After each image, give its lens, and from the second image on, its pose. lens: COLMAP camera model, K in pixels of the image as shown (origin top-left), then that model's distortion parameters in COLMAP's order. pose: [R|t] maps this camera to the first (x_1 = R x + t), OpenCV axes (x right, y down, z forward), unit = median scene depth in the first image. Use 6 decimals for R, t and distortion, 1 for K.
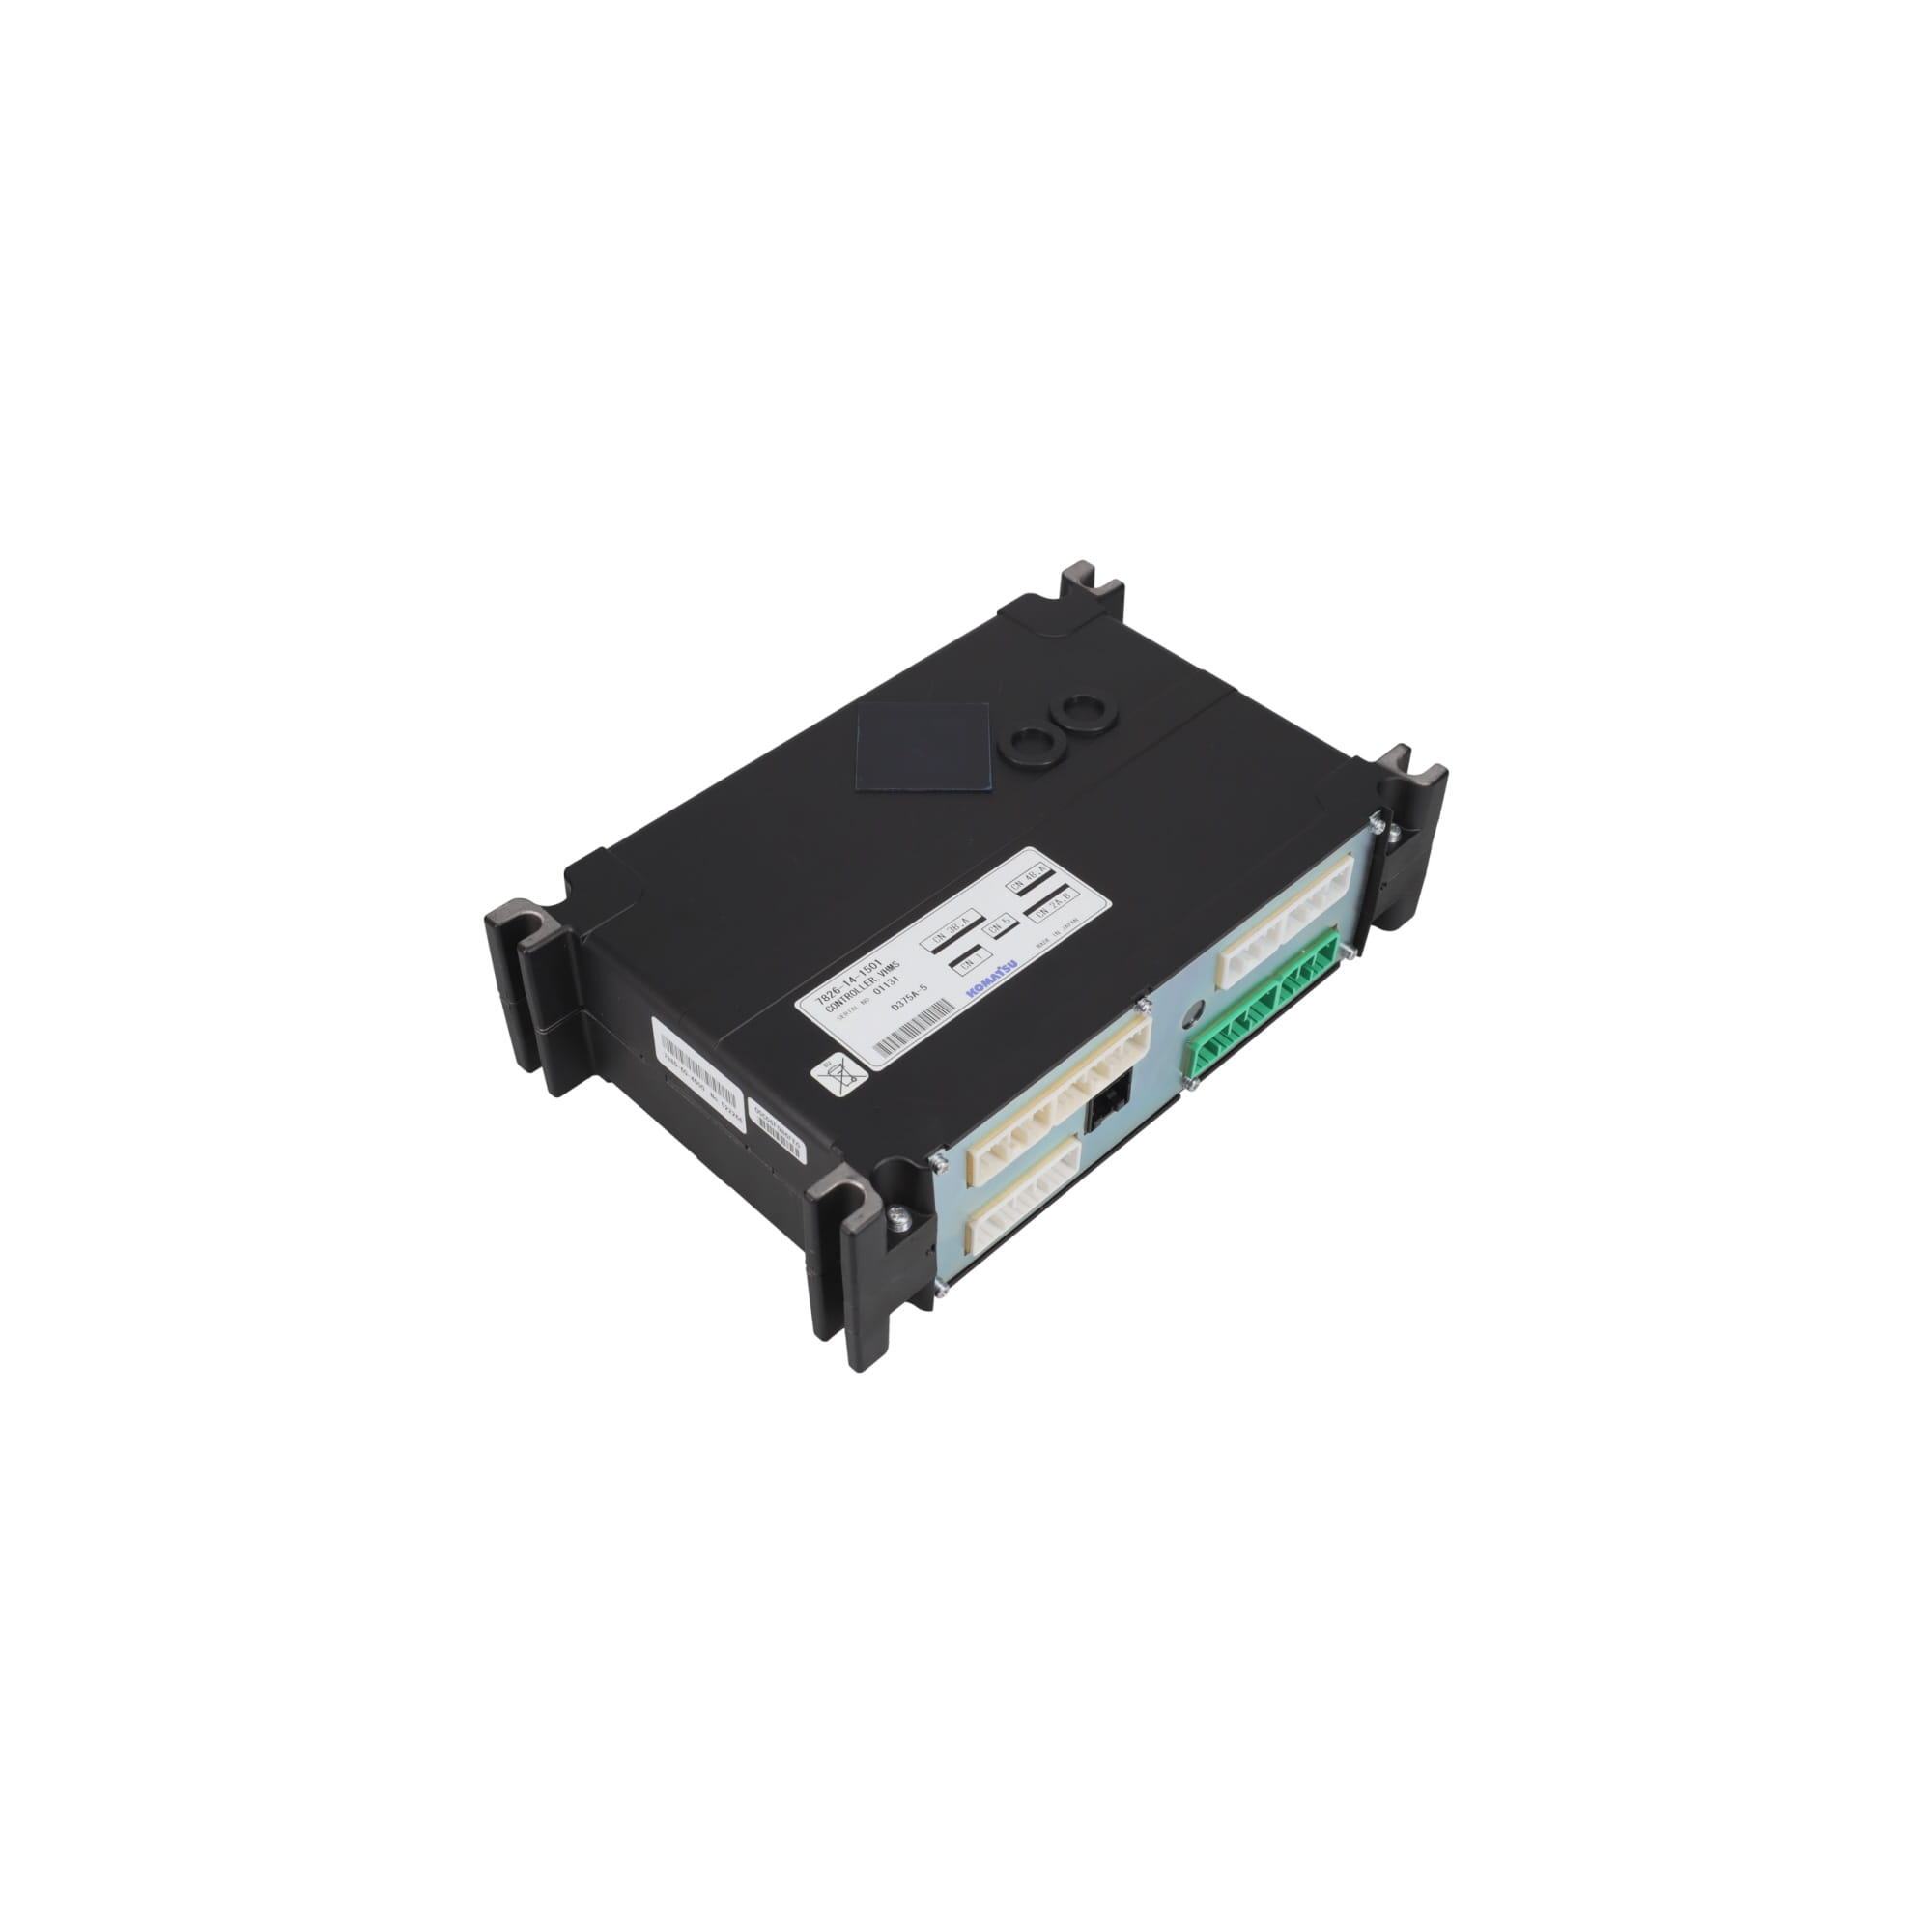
lens RADIAL K [[2012.2, 0, 966.0], [0, 2012.2, 966.0], [0, 0, 1]] dist [-0.001043, -0.000725]
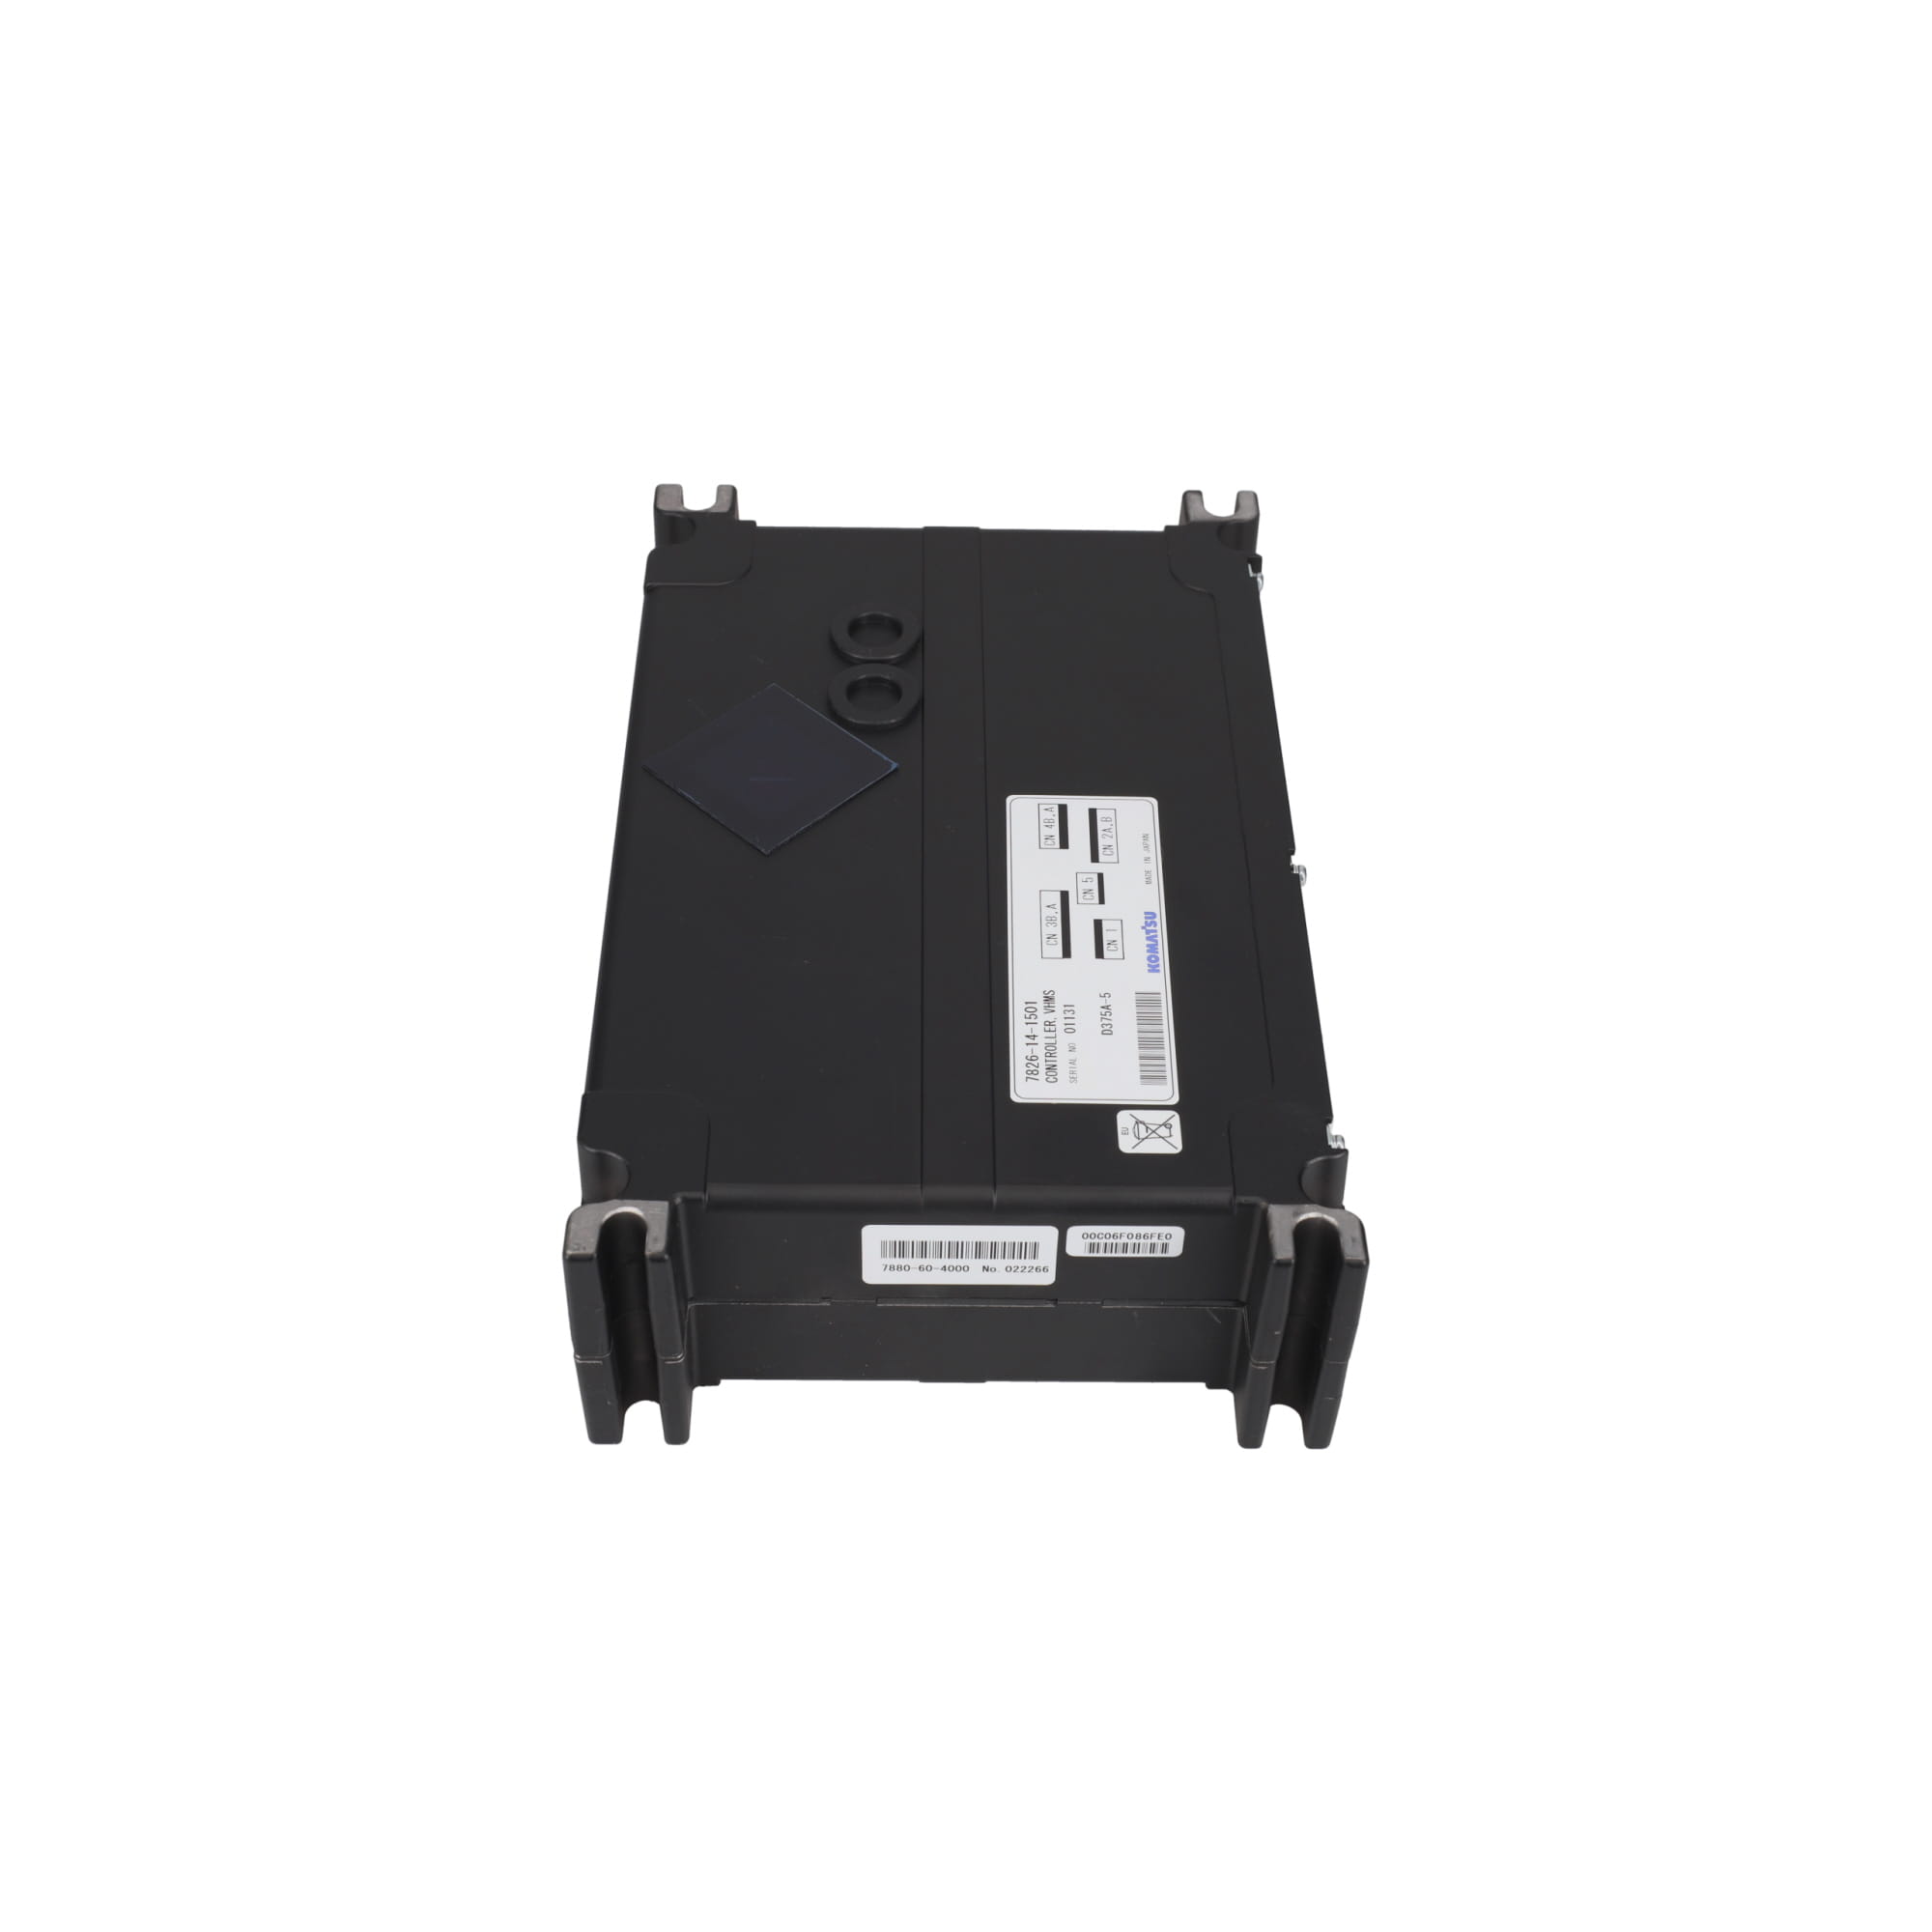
lens RADIAL K [[2689.0, 0, 966.0], [0, 2689.0, 966.0], [0, 0, 1]] dist [-0.000061, 0.000881]
pose [[0.703253, -0.510498, 0.494801, -0.545434], [0.509868, 0.847182, 0.149390, -0.174194], [-0.495449, 0.147224, 0.856069, 0.148896]]
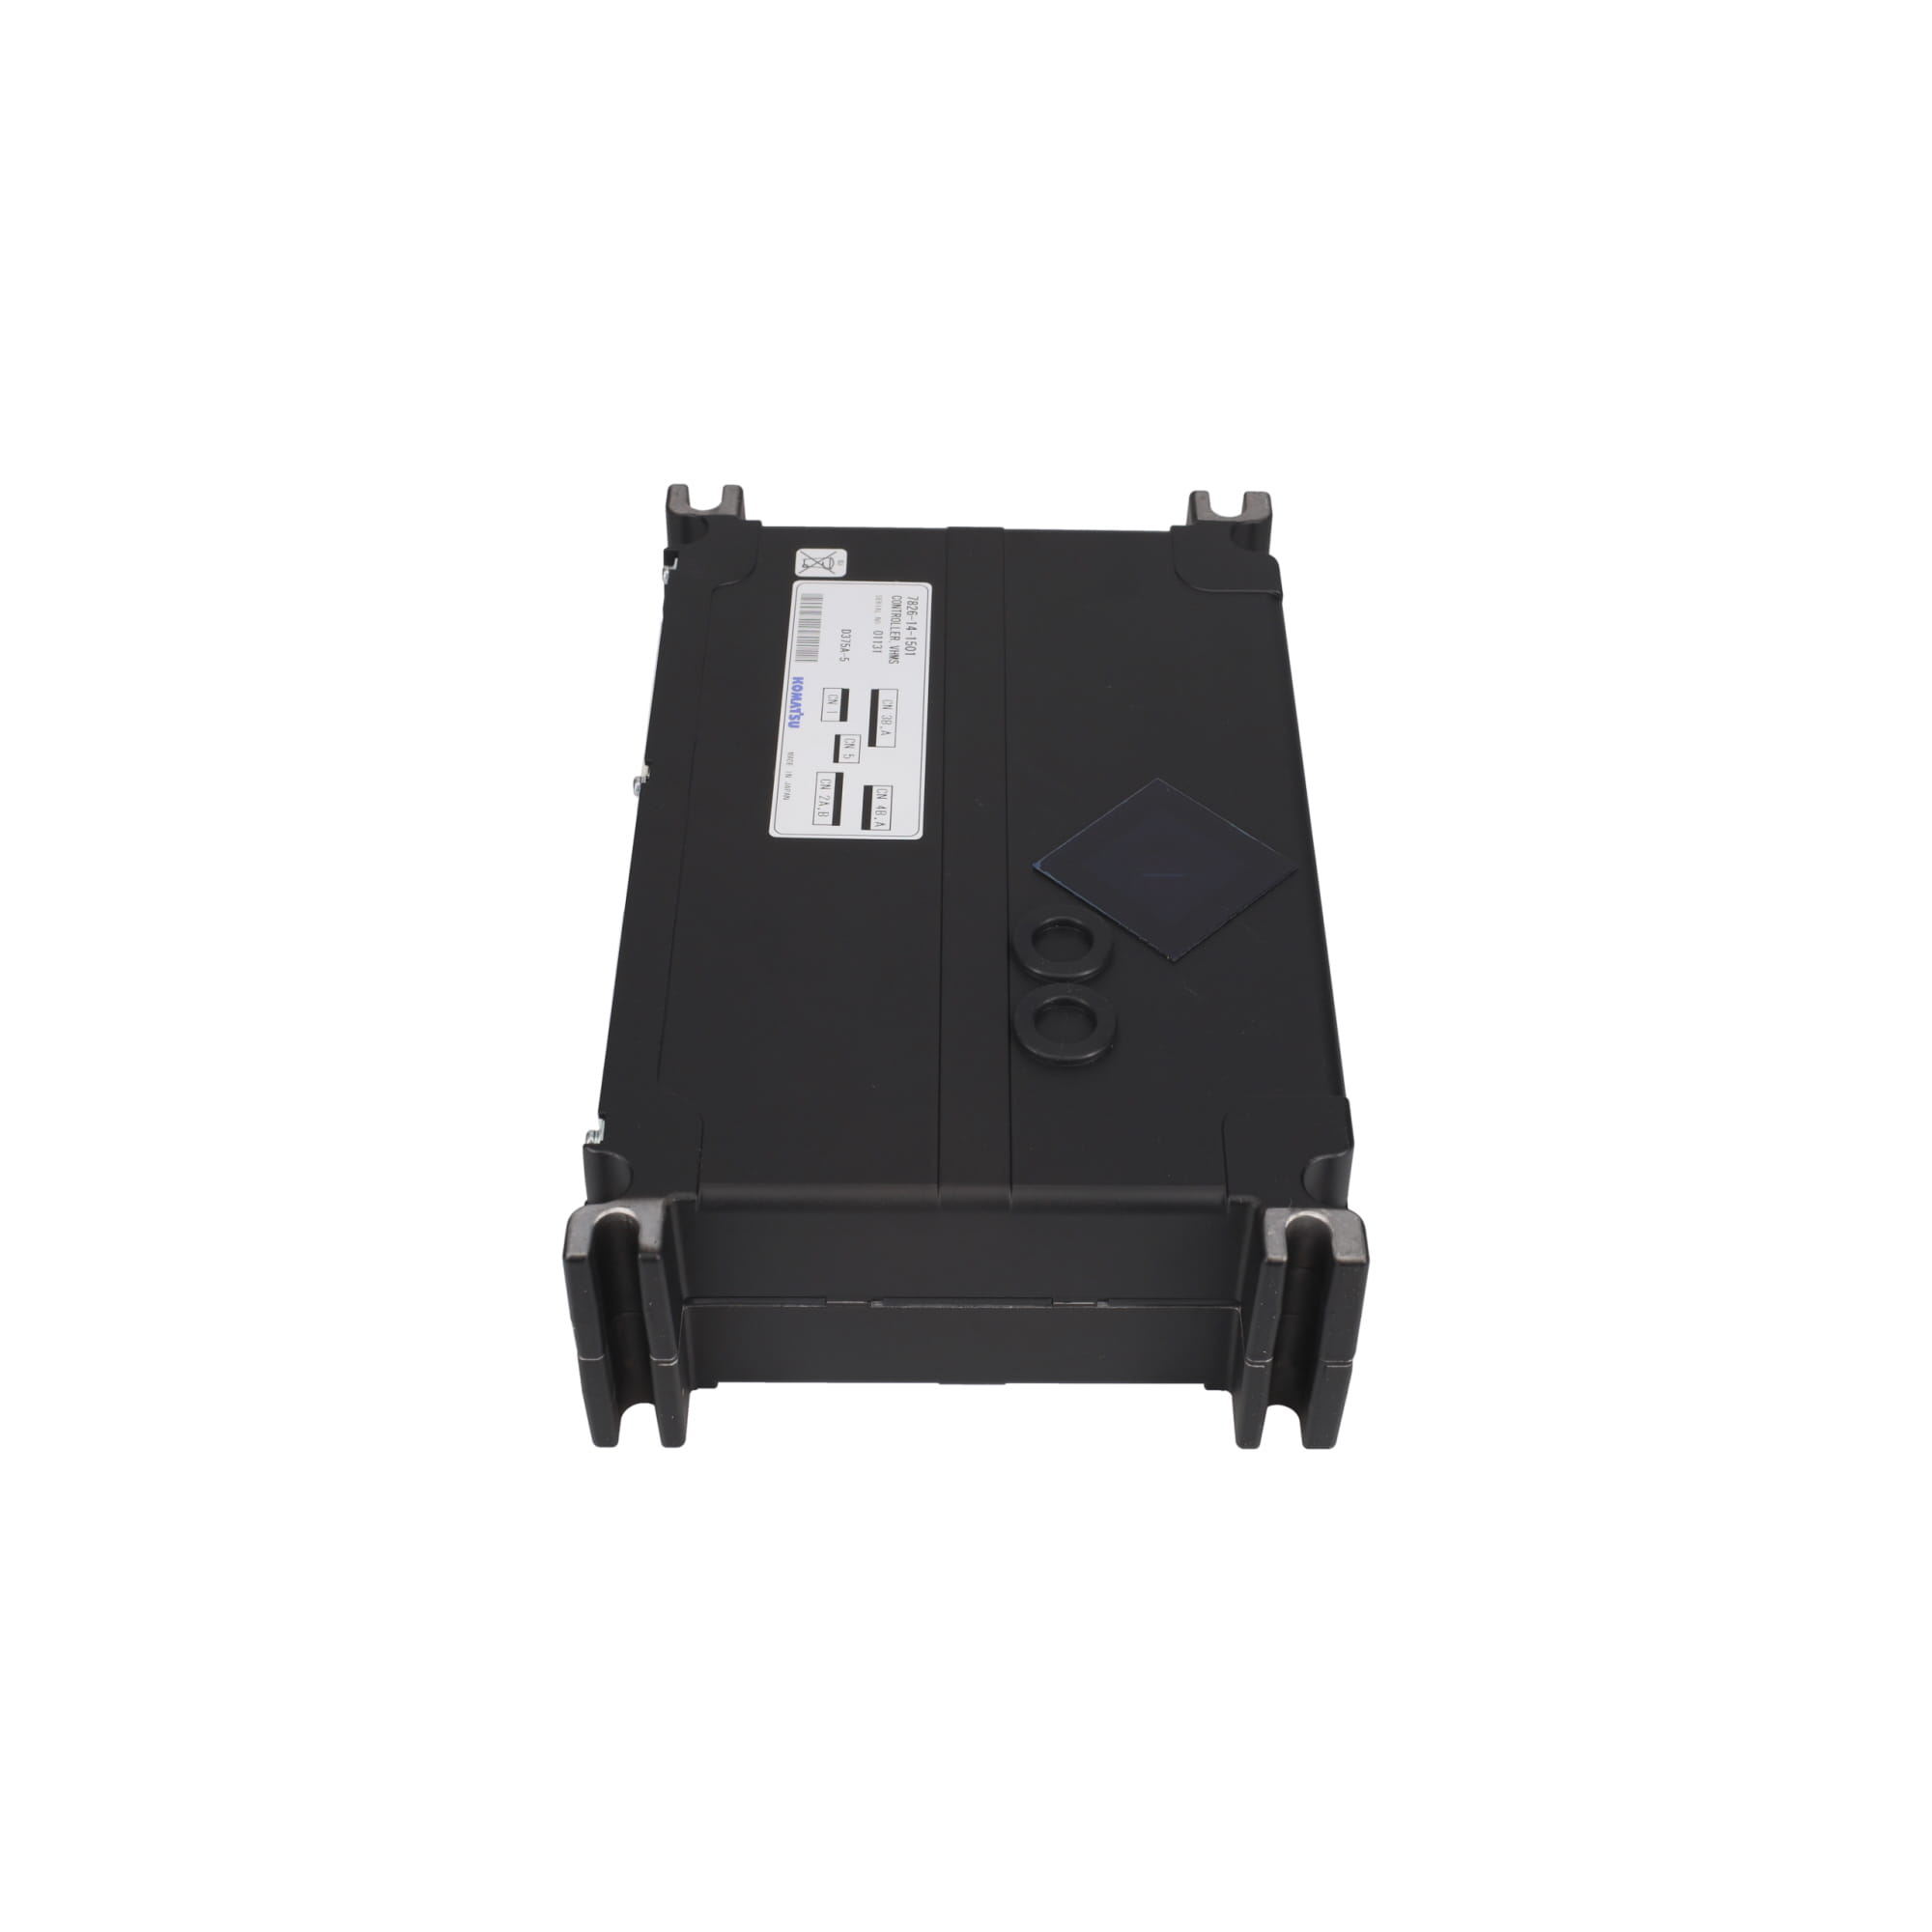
lens RADIAL K [[2689.0, 0, 966.0], [0, 2689.0, 966.0], [0, 0, 1]] dist [-0.000061, 0.000881]
pose [[-0.711441, 0.479744, -0.513515, 0.587152], [-0.524337, 0.124143, 0.842413, -0.955610], [0.467892, 0.868582, 0.163227, 0.930713]]
